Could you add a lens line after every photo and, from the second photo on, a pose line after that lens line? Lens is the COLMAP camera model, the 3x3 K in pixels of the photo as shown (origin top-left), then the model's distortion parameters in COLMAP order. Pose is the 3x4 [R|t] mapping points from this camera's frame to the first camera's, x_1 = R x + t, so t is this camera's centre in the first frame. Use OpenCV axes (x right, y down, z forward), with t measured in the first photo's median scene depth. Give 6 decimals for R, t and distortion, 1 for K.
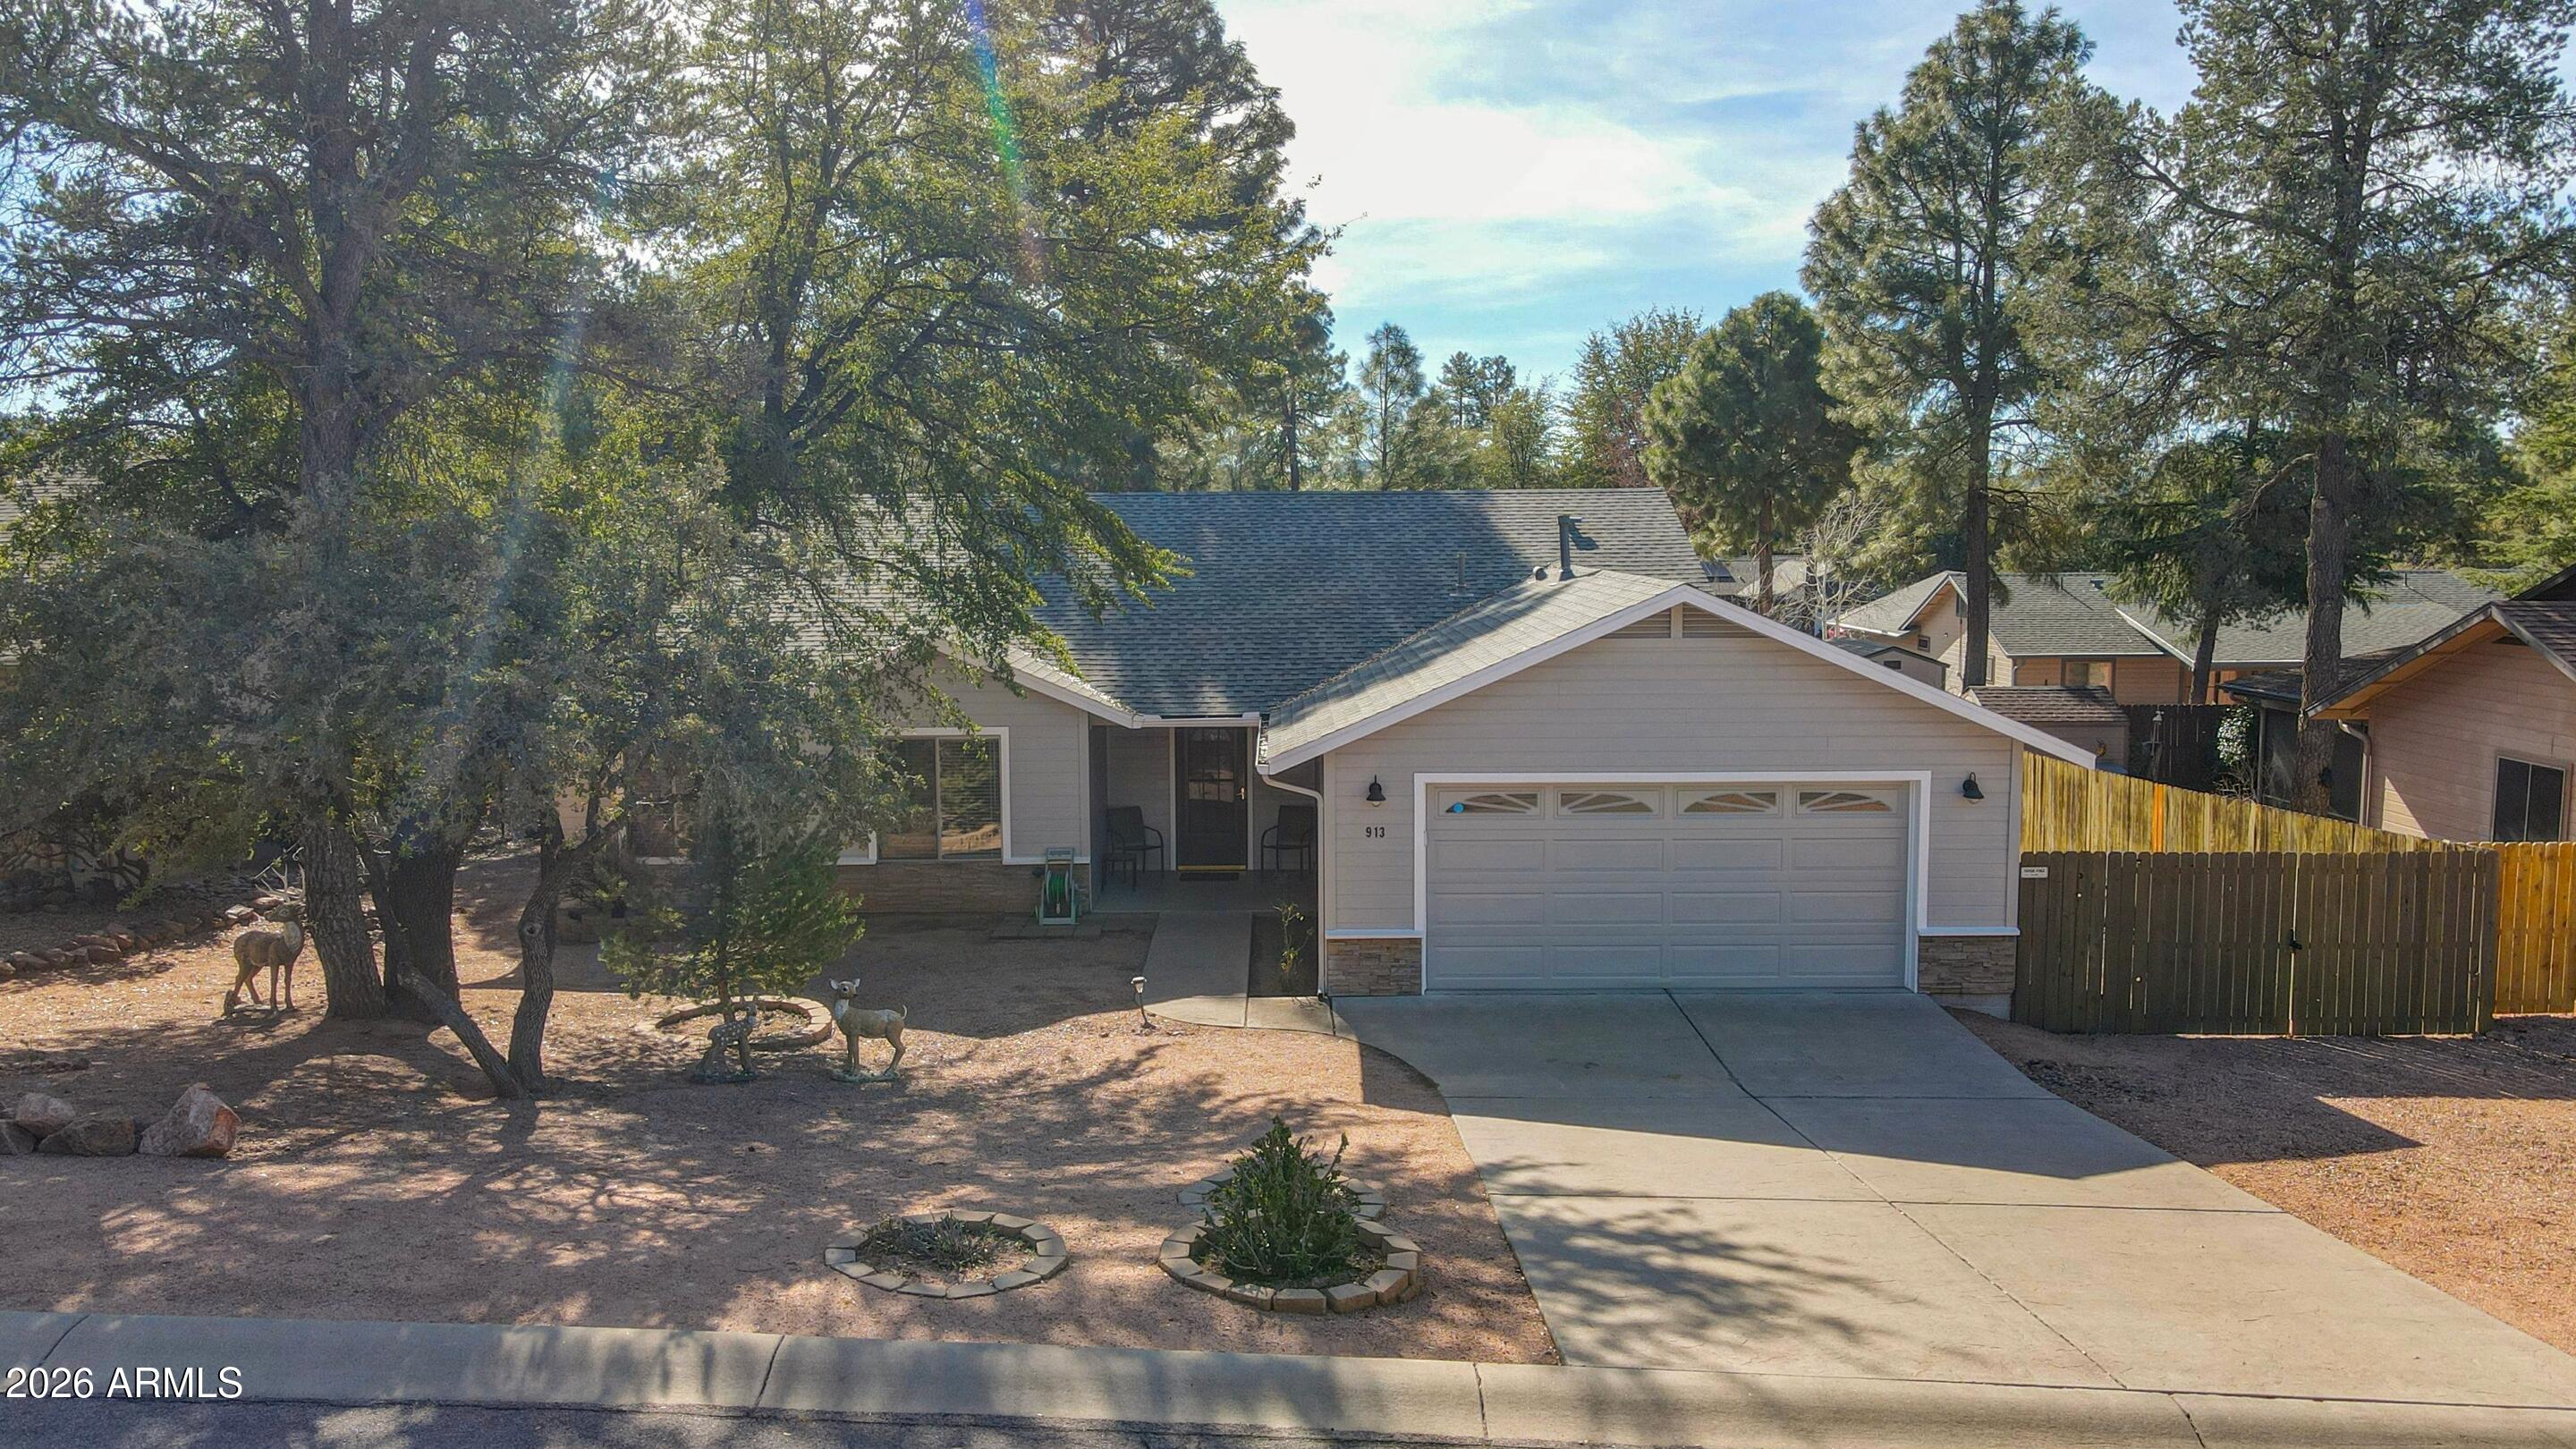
lens RADIAL K [[1865.1, 0, 1288.0], [0, 1865.1, 724.5], [0, 0, 1]] dist [0.004800, -0.001330]
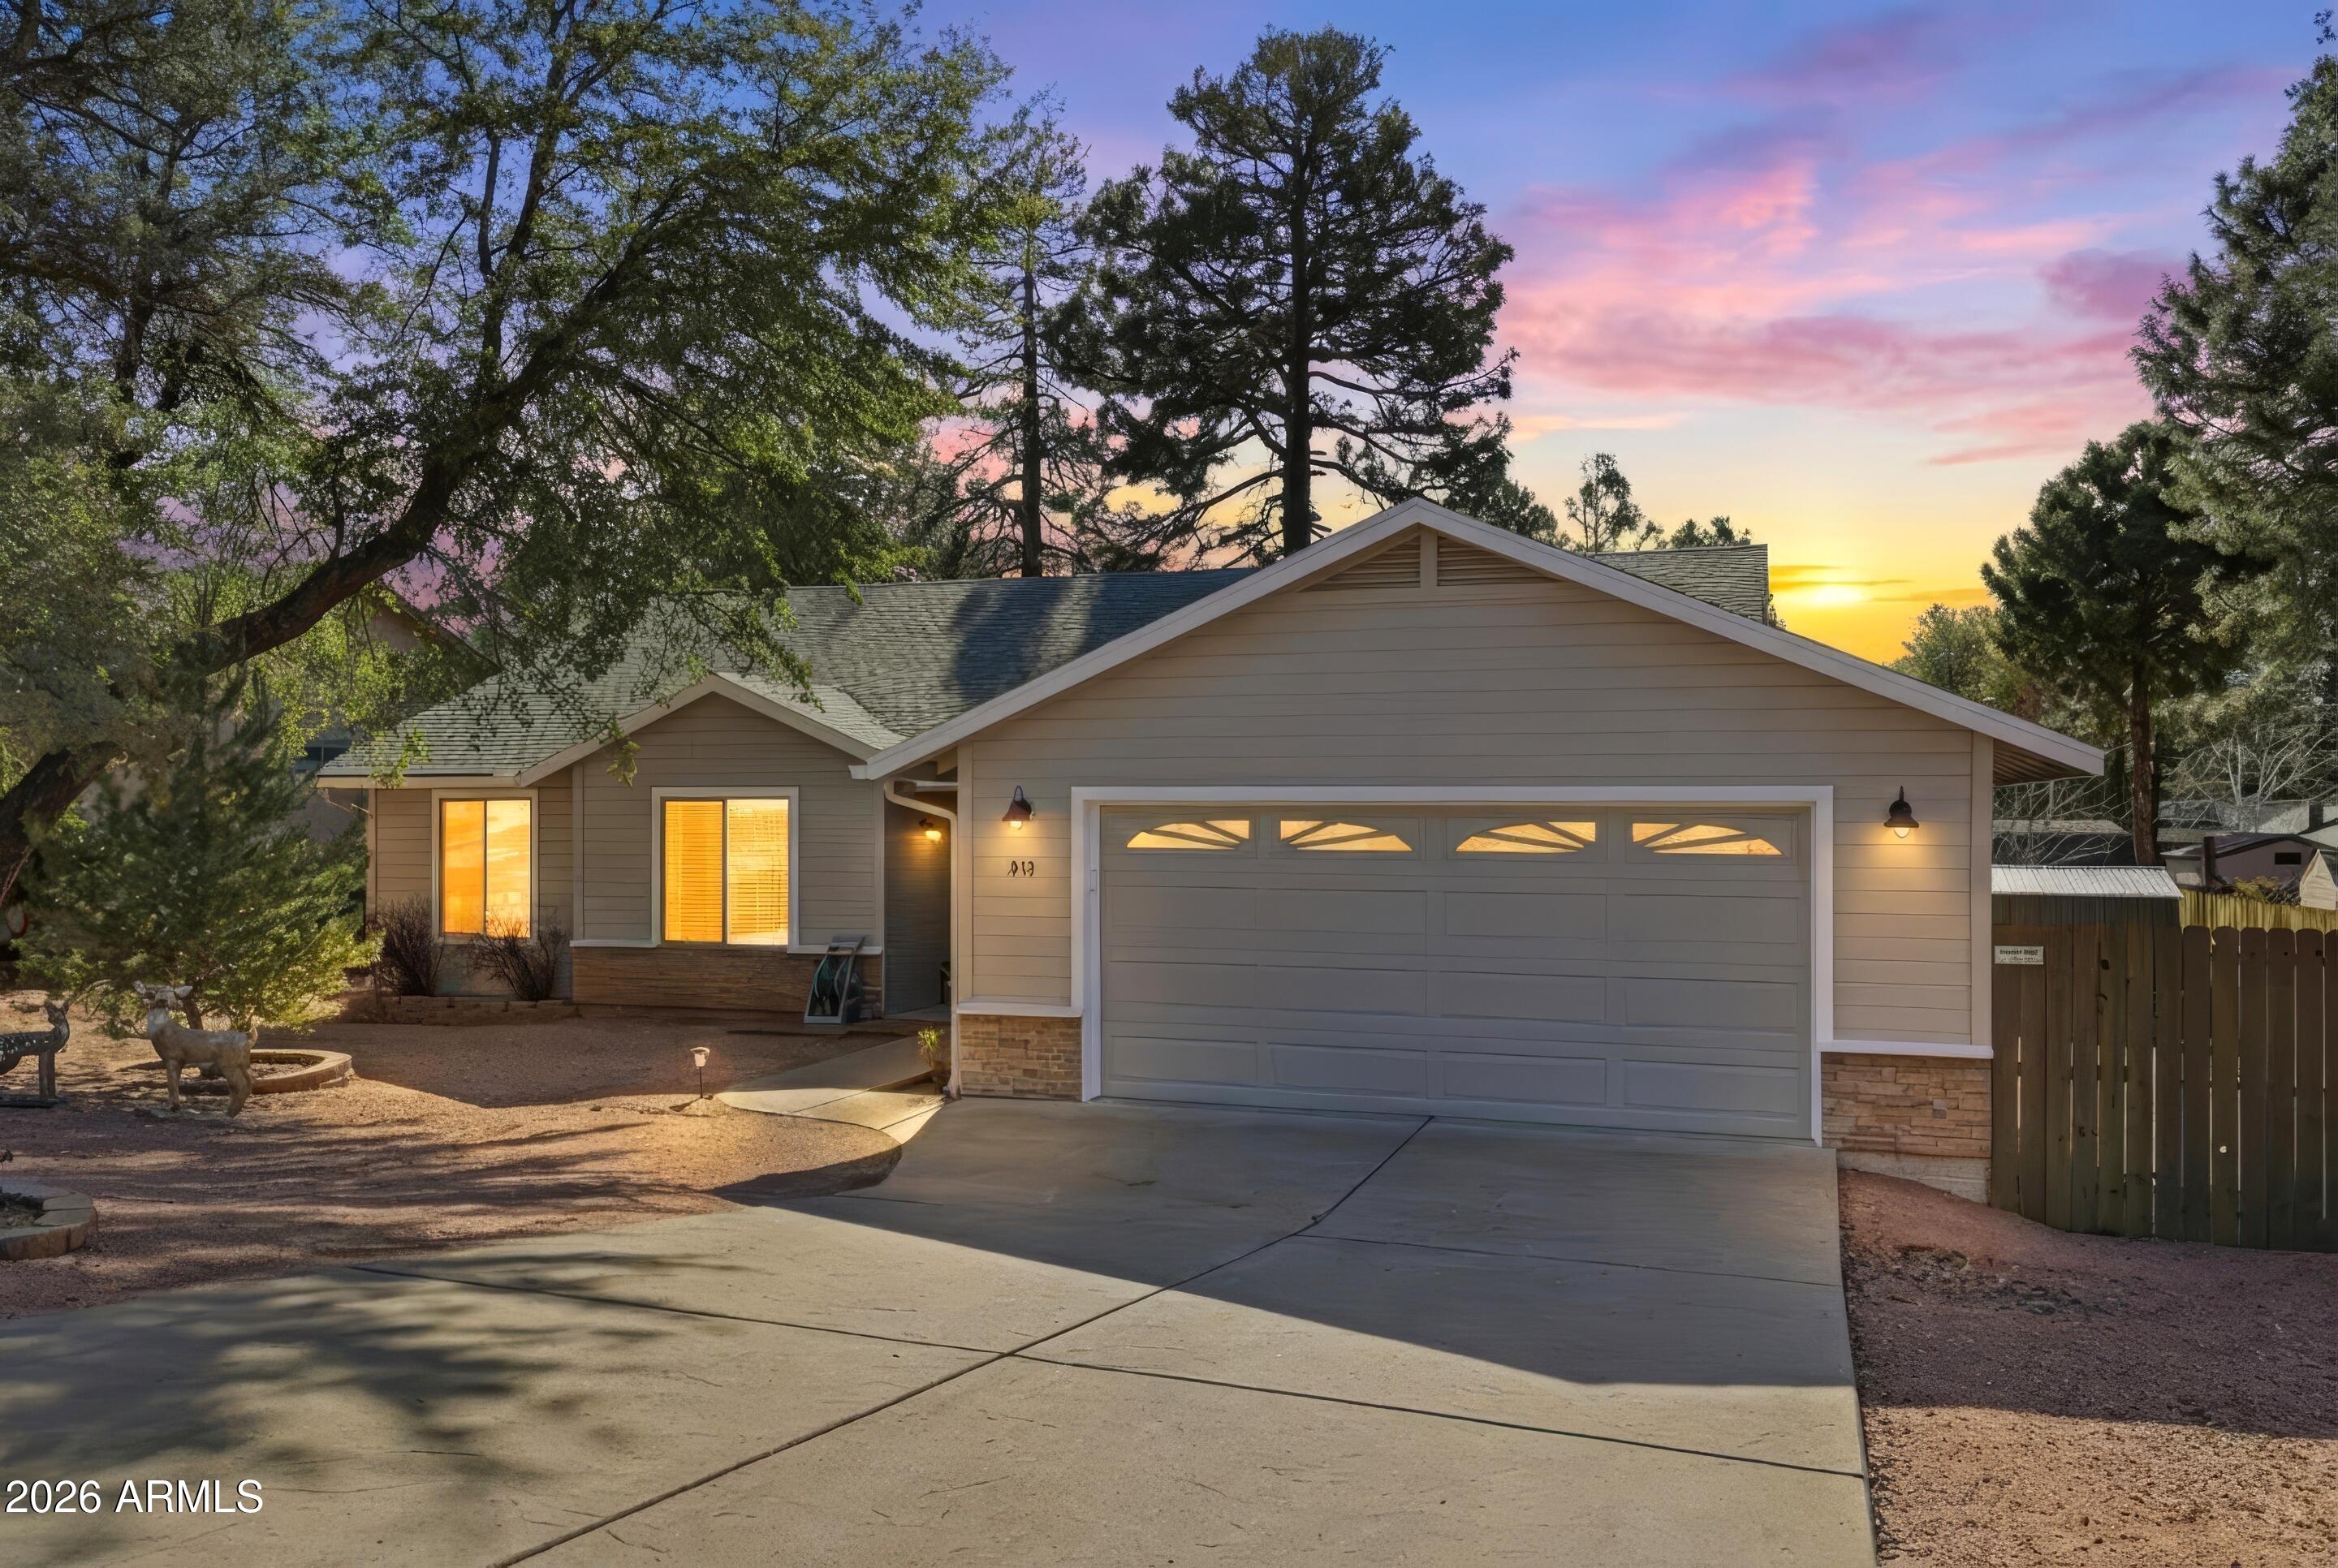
lens RADIAL K [[1829.7, 0, 1166.9], [0, 1829.7, 799.5], [0, 0, 1]] dist [0.016956, 0.003024]
pose [[0.945766, 0.007319, -0.324766, 0.410061], [-0.042858, 0.993818, -0.102412, 0.126111], [0.322009, 0.110777, 0.940233, 0.425706]]
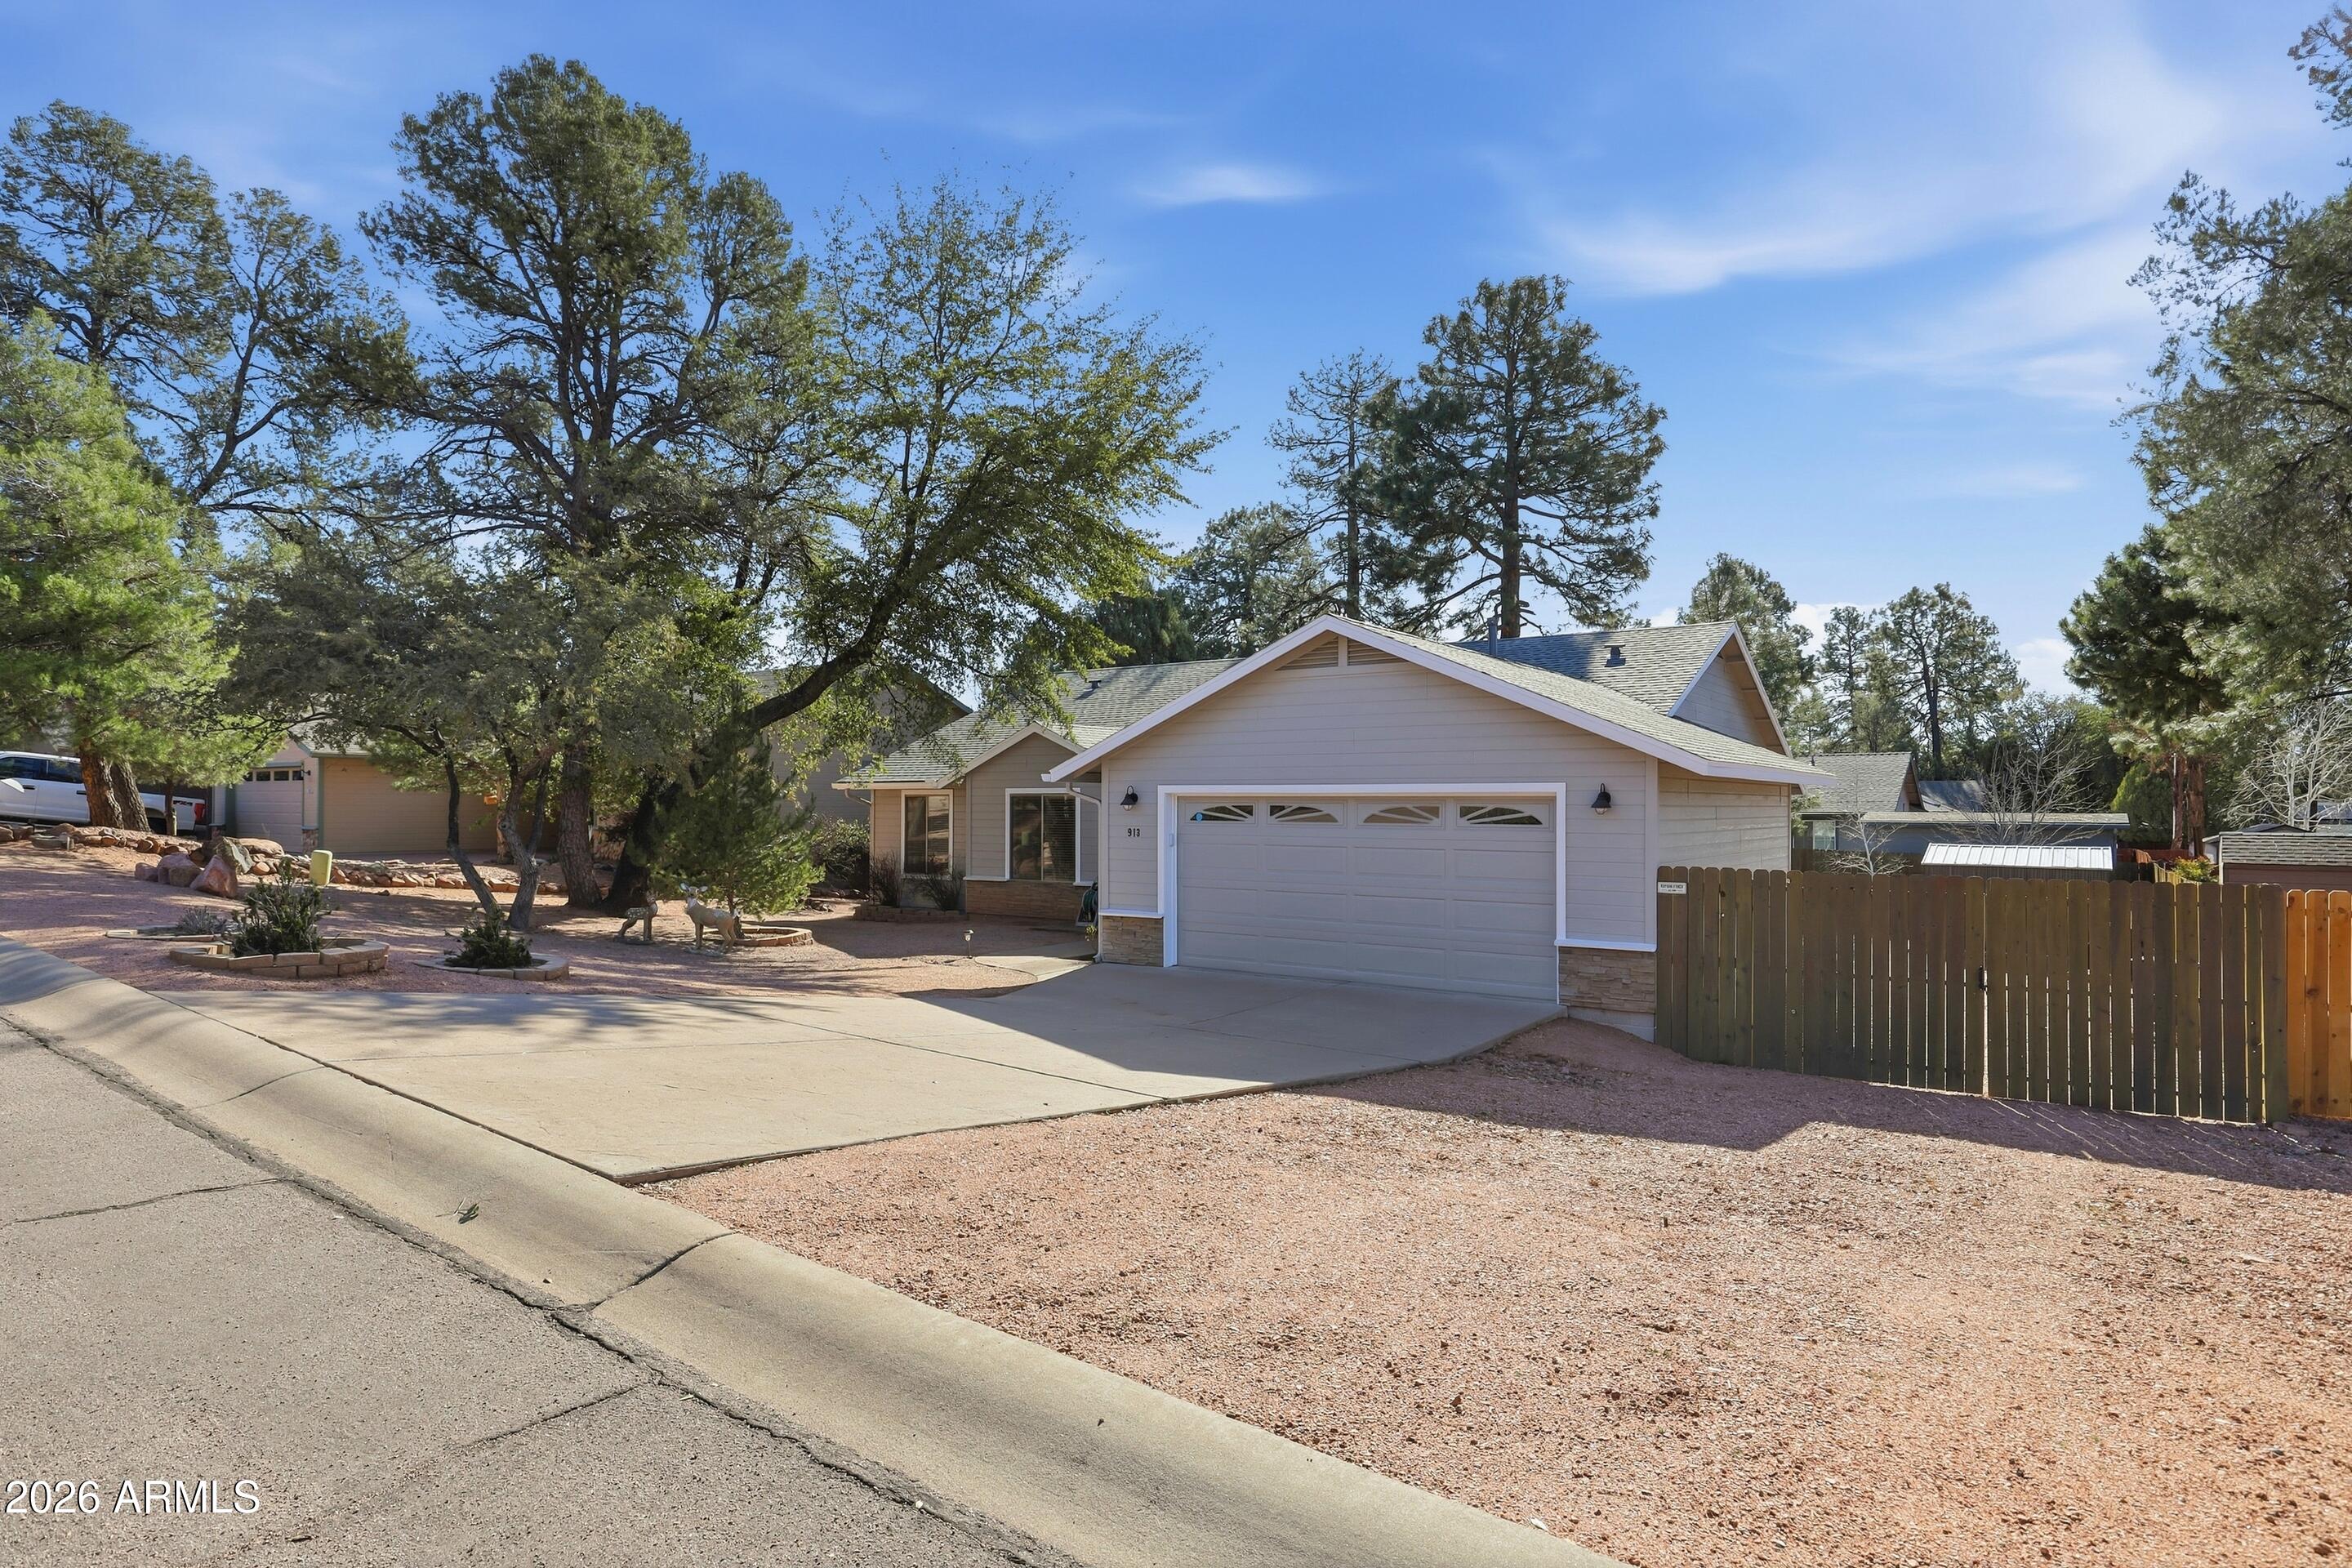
lens RADIAL K [[1279.1, 0, 1171.0], [0, 1279.1, 791.9], [0, 0, 1]] dist [-0.019385, -0.000512]
pose [[0.815180, 0.003398, -0.579198, 0.706137], [-0.070838, 0.993061, -0.093872, 0.136494], [0.574860, 0.117552, 0.809764, 0.380833]]
